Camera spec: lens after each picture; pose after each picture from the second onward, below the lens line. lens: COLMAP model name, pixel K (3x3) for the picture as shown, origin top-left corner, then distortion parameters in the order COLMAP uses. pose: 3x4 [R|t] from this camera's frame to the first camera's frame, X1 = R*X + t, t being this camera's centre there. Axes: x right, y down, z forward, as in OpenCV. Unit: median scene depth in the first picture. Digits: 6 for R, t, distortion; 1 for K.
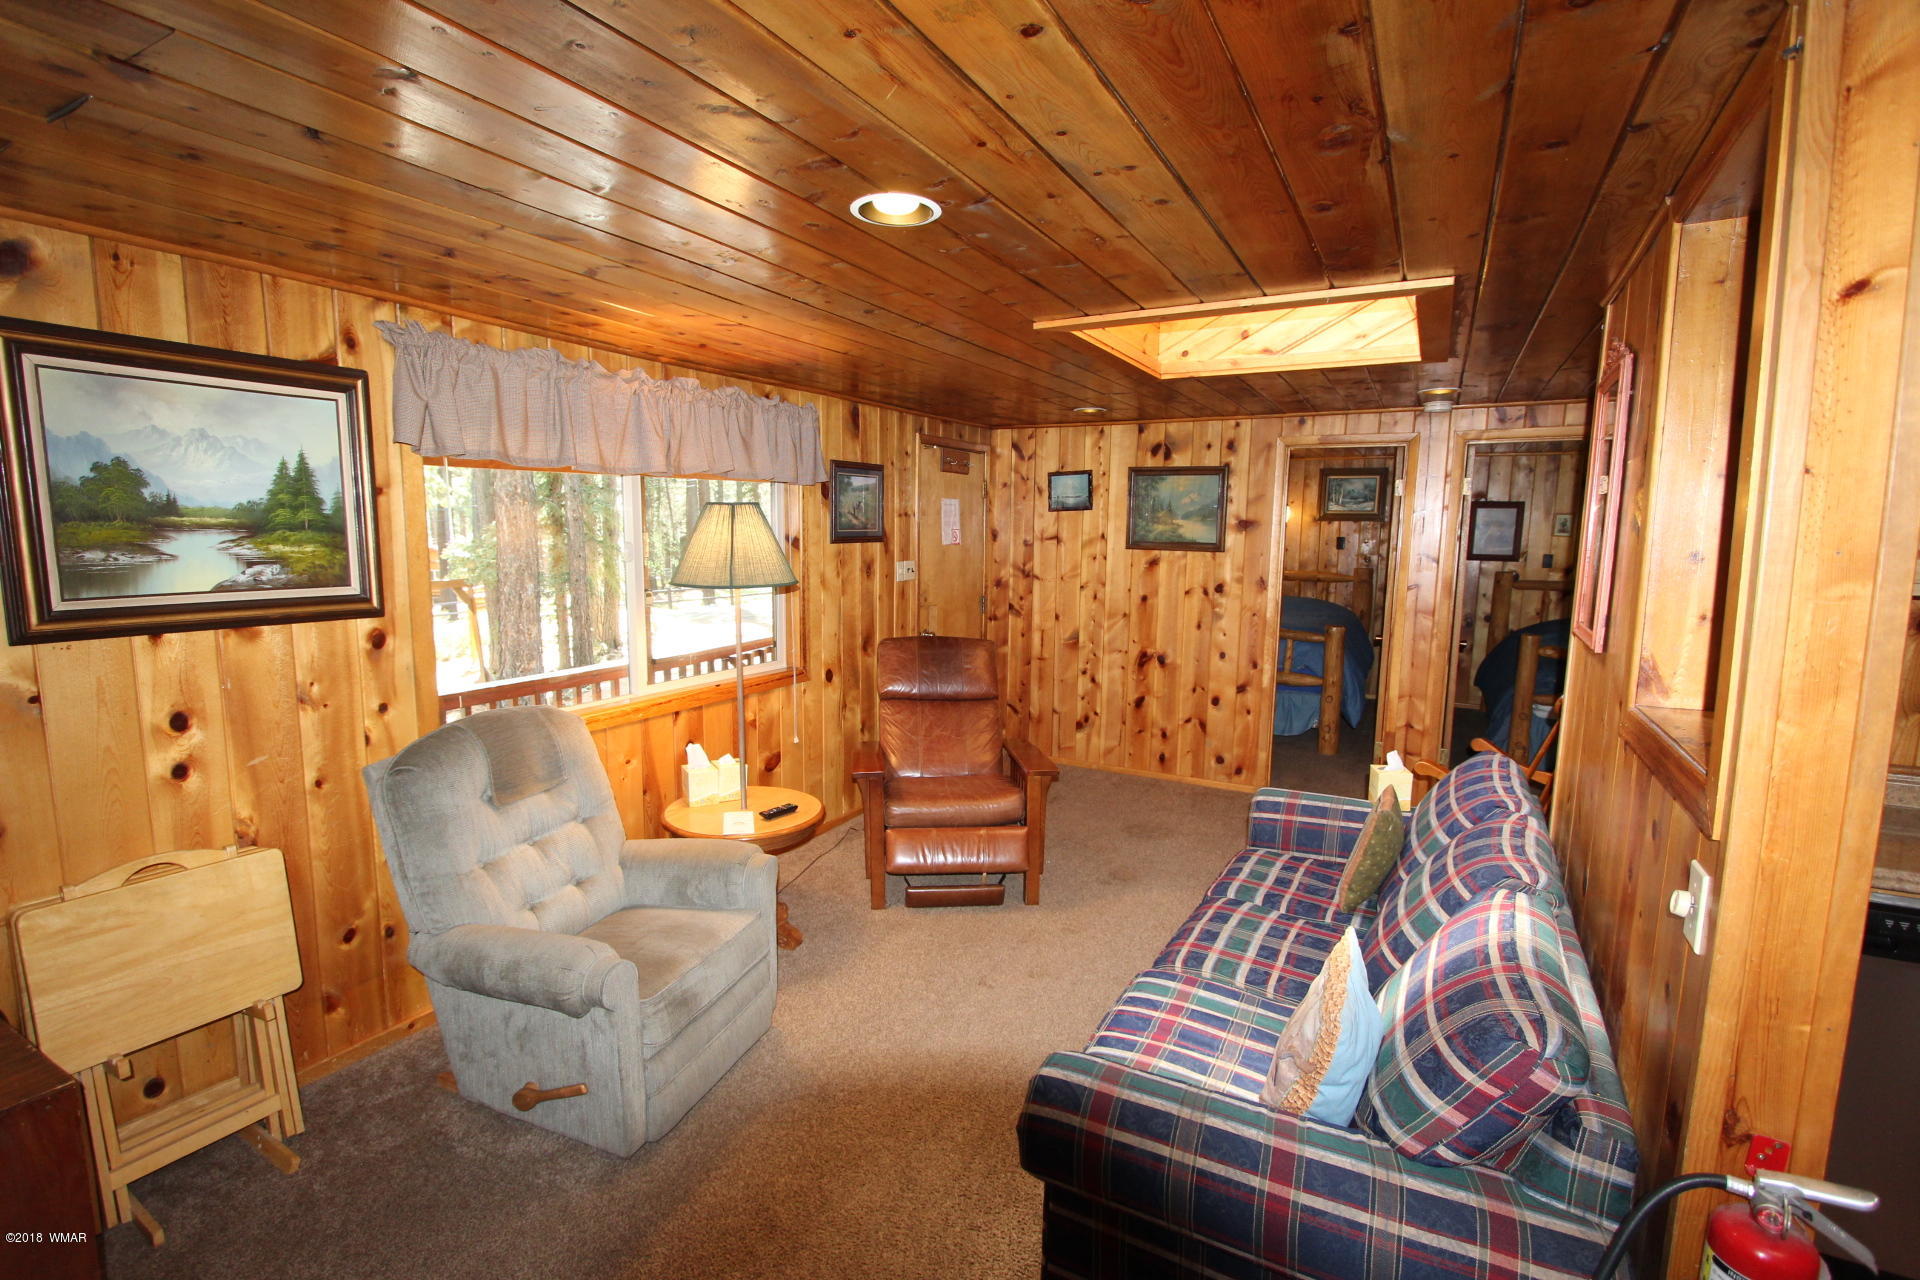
lens RADIAL K [[881.3, 0, 957.3], [0, 881.3, 643.5], [0, 0, 1]] dist [-0.015931, 0.001410]
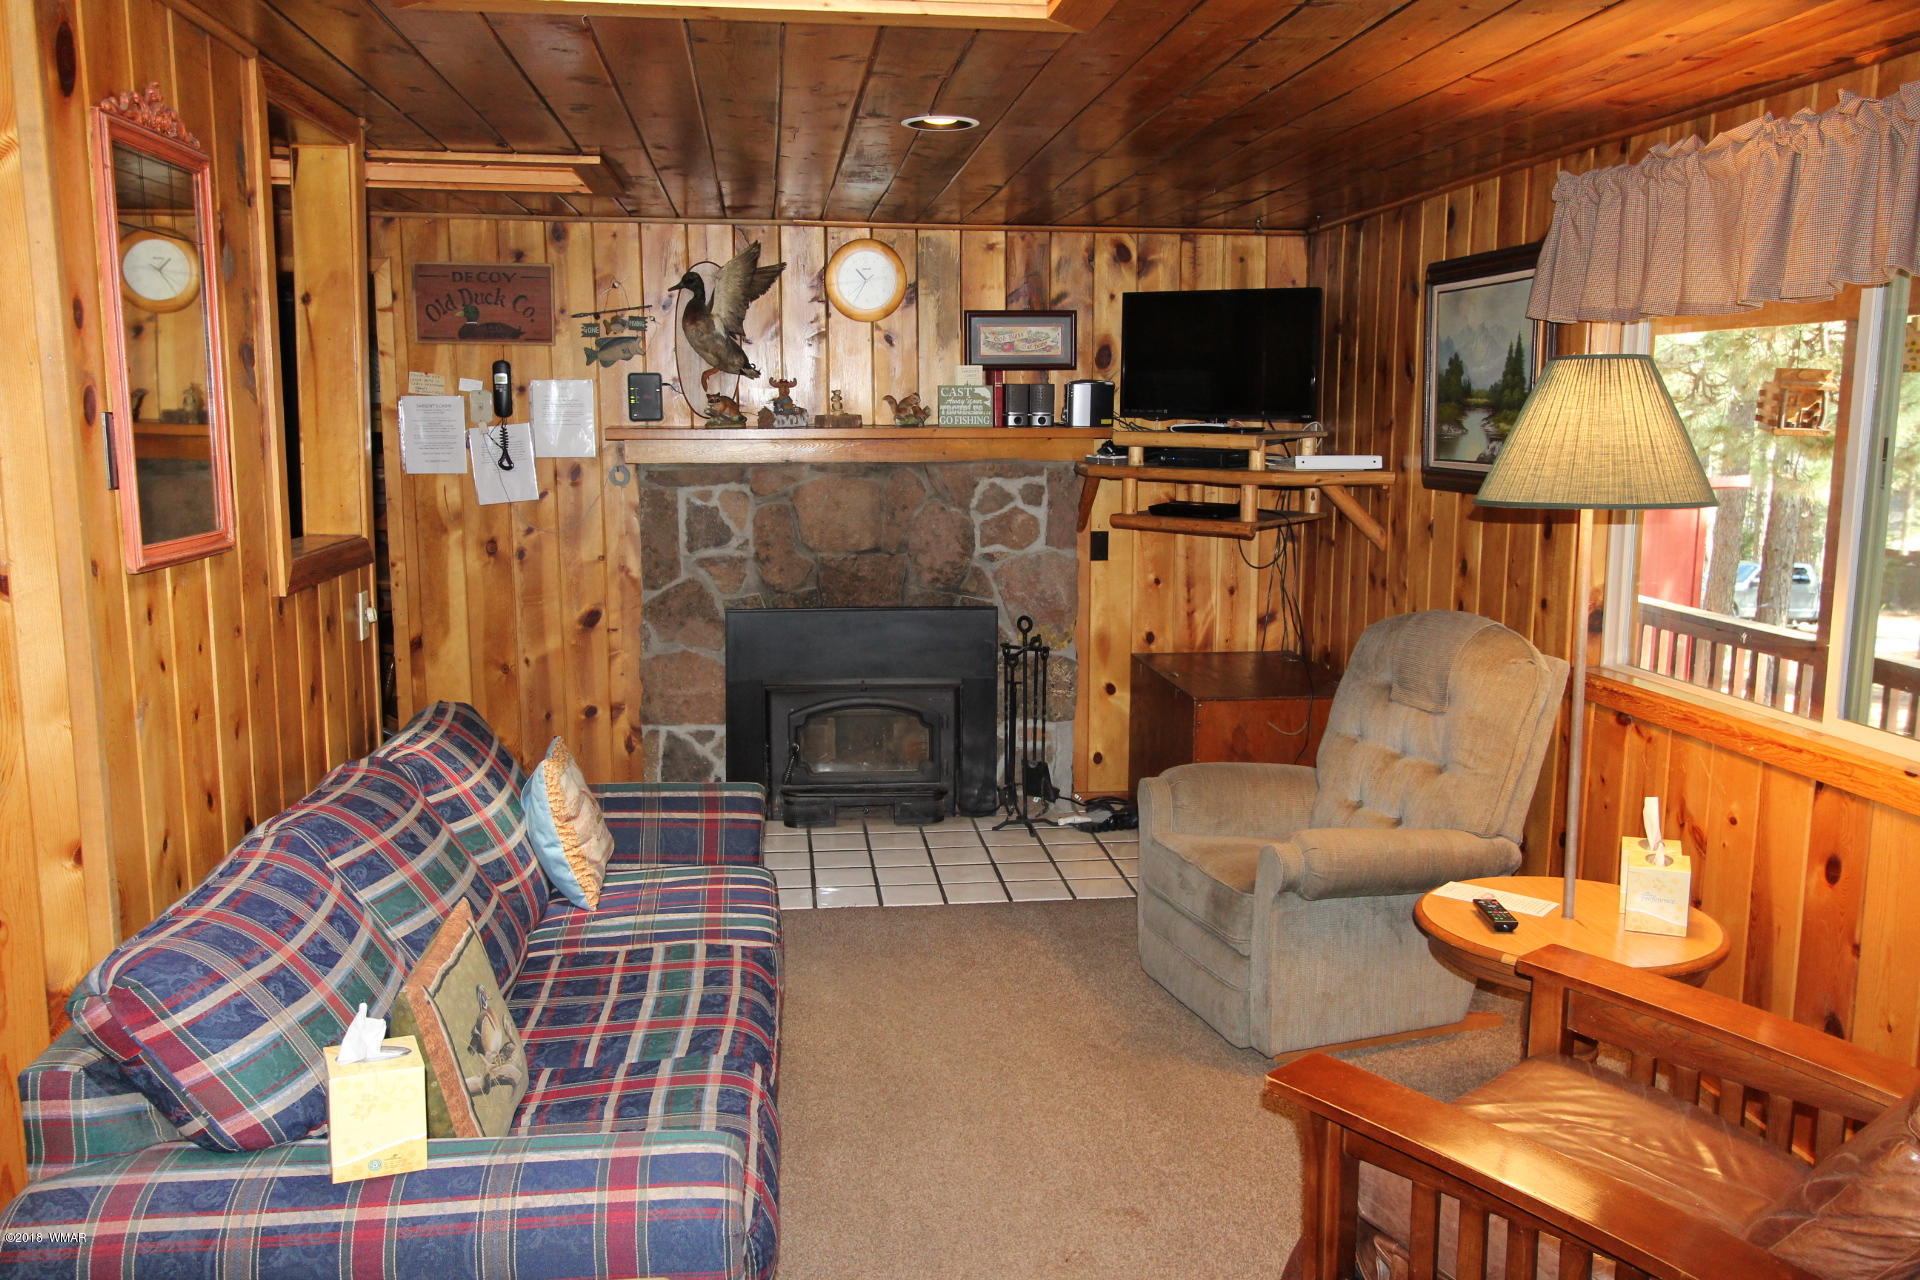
lens RADIAL K [[1546.1, 0, 948.0], [0, 1546.1, 653.3], [0, 0, 1]] dist [-0.013898, 0.031061]
pose [[-0.815153, 0.081350, -0.573505, 0.394774], [-0.084225, 0.962921, 0.256301, -0.119628], [0.573089, 0.257228, -0.778076, 0.959615]]
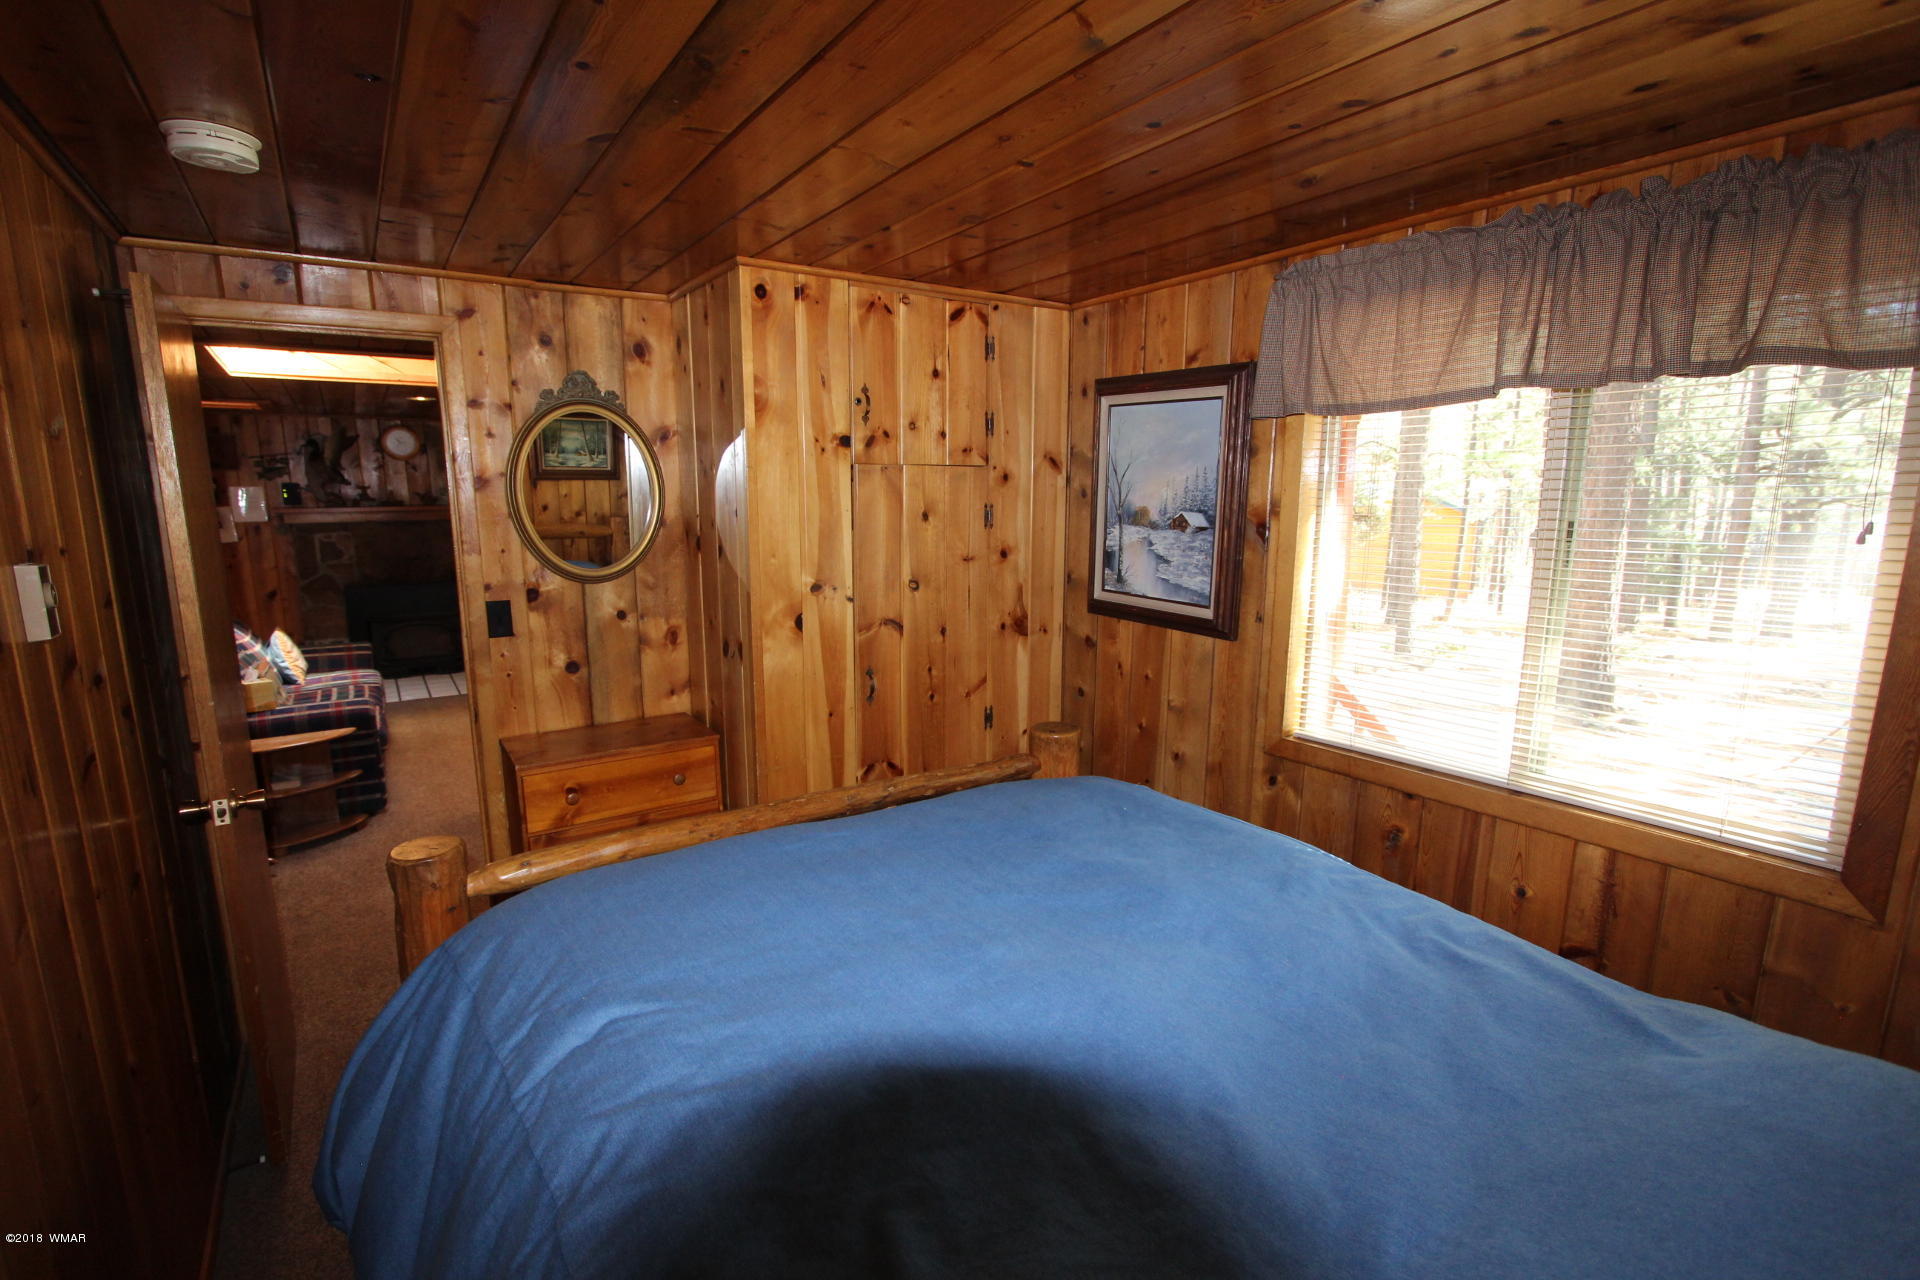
lens RADIAL K [[881.3, 0, 957.2], [0, 881.3, 646.9], [0, 0, 1]] dist [-0.015931, 0.001410]
pose [[-0.485557, 0.150153, -0.861213, 0.648486], [-0.112110, 0.966309, 0.231685, -0.201925], [0.866987, 0.209047, -0.452364, 1.540187]]
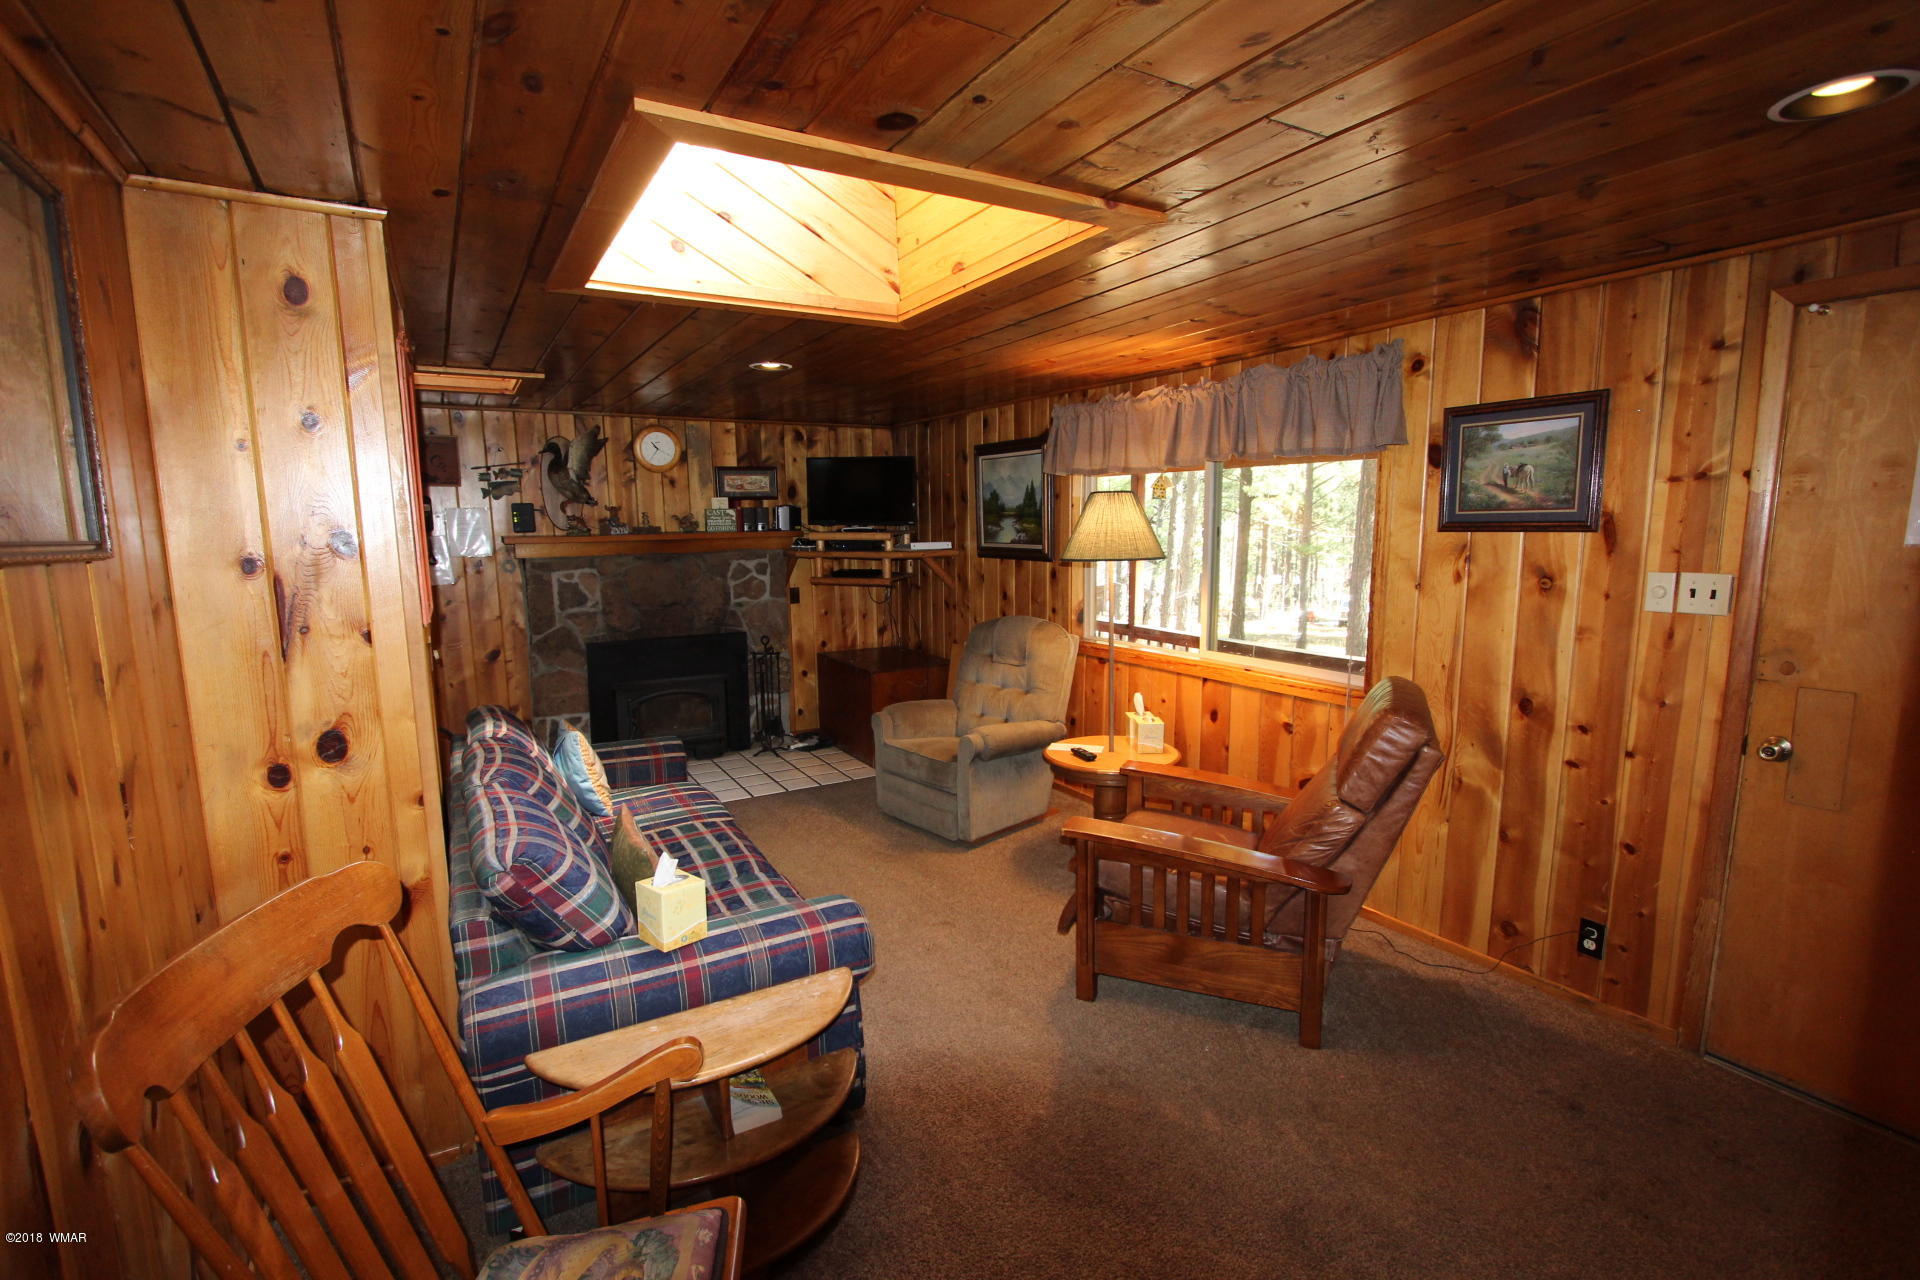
lens RADIAL K [[881.3, 0, 938.5], [0, 881.3, 649.5], [0, 0, 1]] dist [-0.015931, 0.001410]
pose [[-0.525462, 0.124037, -0.841727, 0.554440], [-0.102695, 0.972837, 0.207466, -0.108169], [0.844597, 0.195456, -0.498451, 0.883293]]
